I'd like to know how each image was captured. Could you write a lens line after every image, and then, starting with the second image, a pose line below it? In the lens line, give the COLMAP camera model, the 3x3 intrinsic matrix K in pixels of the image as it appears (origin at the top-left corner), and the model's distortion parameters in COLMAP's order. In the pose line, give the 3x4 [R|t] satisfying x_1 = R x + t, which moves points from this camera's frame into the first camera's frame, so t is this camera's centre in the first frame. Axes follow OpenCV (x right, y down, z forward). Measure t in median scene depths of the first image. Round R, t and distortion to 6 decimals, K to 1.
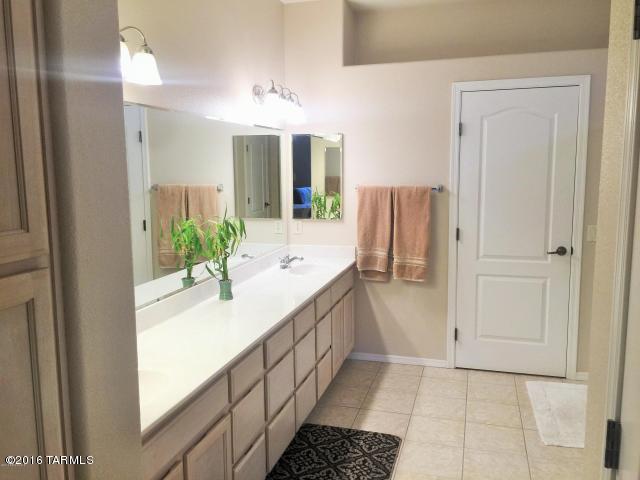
lens RADIAL K [[548.6, 0, 316.2], [0, 548.6, 236.0], [0, 0, 1]] dist [0.061843, -0.086877]
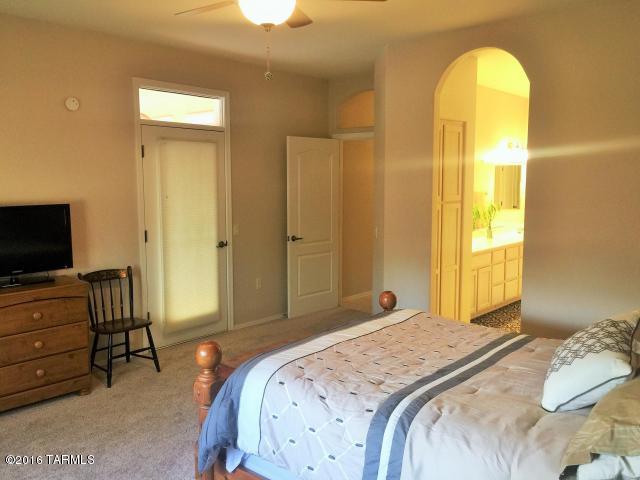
lens RADIAL K [[548.6, 0, 316.2], [0, 548.6, 236.0], [0, 0, 1]] dist [0.061843, -0.086877]
pose [[0.901822, 0.054693, -0.428633, 0.163775], [-0.064649, 0.997870, -0.008690, 0.159205], [0.427245, 0.035547, 0.903437, -1.329227]]
